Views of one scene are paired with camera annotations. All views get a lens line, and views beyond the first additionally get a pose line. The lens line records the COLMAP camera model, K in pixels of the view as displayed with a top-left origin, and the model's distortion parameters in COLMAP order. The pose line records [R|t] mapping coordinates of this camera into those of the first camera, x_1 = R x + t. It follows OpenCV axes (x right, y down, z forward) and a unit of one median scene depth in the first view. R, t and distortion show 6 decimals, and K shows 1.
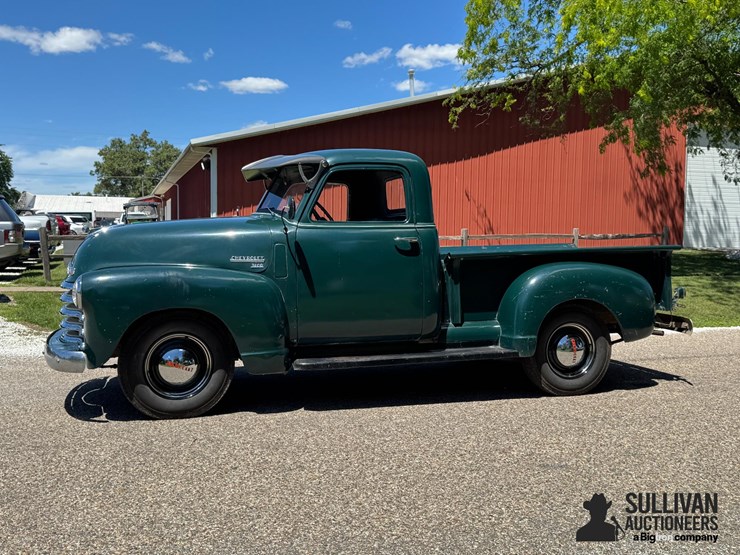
lens RADIAL K [[690.2, 0, 365.5], [0, 690.2, 272.1], [0, 0, 1]] dist [0.022220, 0.000000]
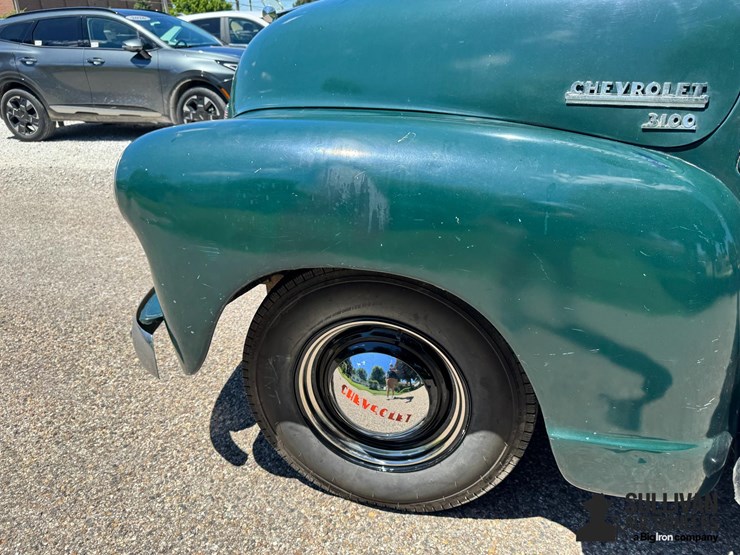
lens RADIAL K [[526.3, 0, 369.7], [0, 526.3, 280.5], [0, 0, 1]] dist [0.010698, -0.011110]
pose [[0.826783, 0.207901, -0.522692, -0.134035], [-0.005609, 0.932196, 0.361909, -0.024532], [0.562493, -0.296288, 0.771890, 0.767176]]
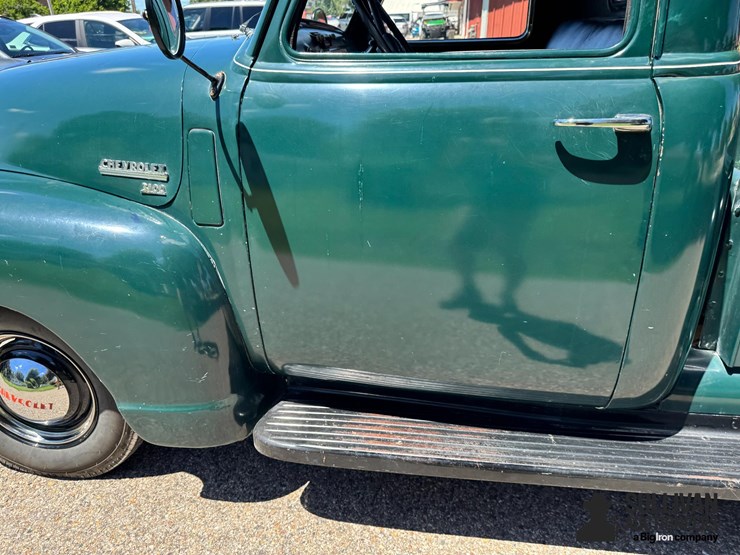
lens RADIAL K [[533.7, 0, 365.9], [0, 533.7, 294.6], [0, 0, 1]] dist [-0.005384, 0.002892]
pose [[0.896029, 0.174804, -0.408137, 0.076172], [0.000721, 0.918662, 0.395044, -0.071112], [0.443996, -0.354265, 0.823022, 0.790960]]
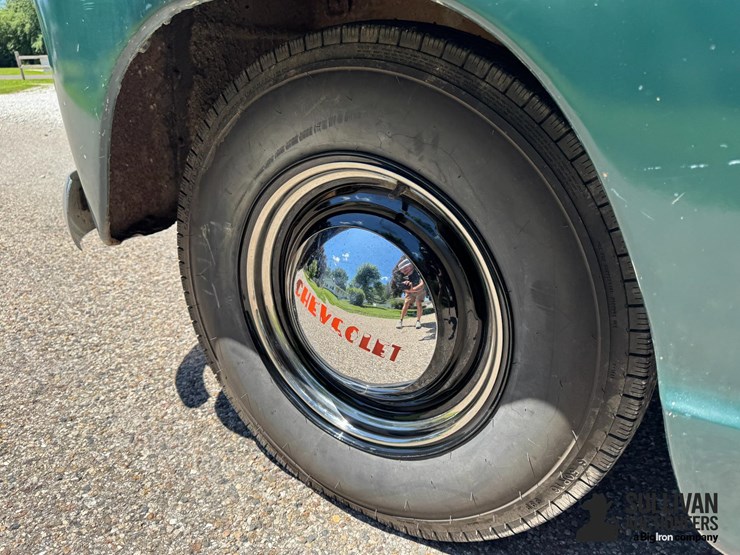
lens RADIAL K [[533.7, 0, 369.7], [0, 533.7, 283.9], [0, 0, 1]] dist [-0.005384, 0.002892]
pose [[0.618467, 0.292361, -0.729400, -0.145291], [-0.045284, 0.939930, 0.338350, 0.069131], [0.784505, -0.176228, 0.594555, 0.873389]]
